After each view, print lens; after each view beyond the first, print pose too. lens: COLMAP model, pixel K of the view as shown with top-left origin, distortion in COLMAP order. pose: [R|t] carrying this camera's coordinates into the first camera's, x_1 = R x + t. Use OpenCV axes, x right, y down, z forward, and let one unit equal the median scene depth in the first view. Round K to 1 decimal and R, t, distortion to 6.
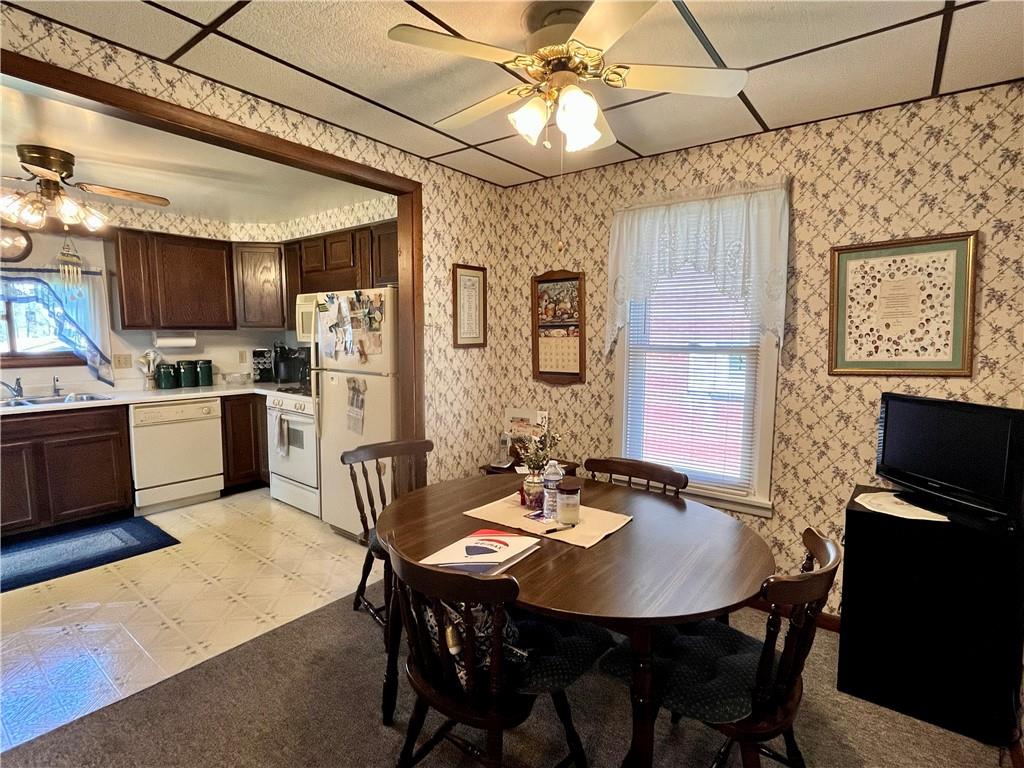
lens RADIAL K [[494.6, 0, 512.0], [0, 494.6, 384.0], [0, 0, 1]] dist [-0.009111, -0.000321]
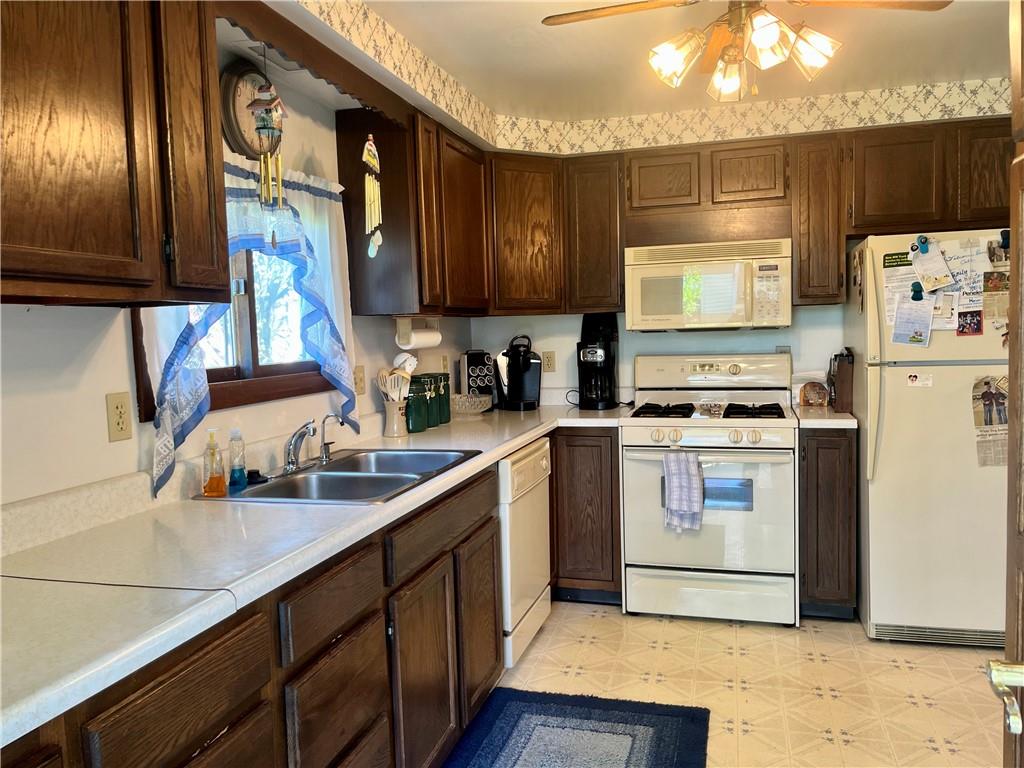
lens RADIAL K [[770.4, 0, 512.0], [0, 770.4, 384.0], [0, 0, 1]] dist [0.030125, -0.007412]
pose [[0.928683, -0.060879, 0.365843, -0.974595], [0.075023, 0.996879, -0.024556, -0.013970], [-0.363207, 0.050251, 0.930352, 0.250520]]
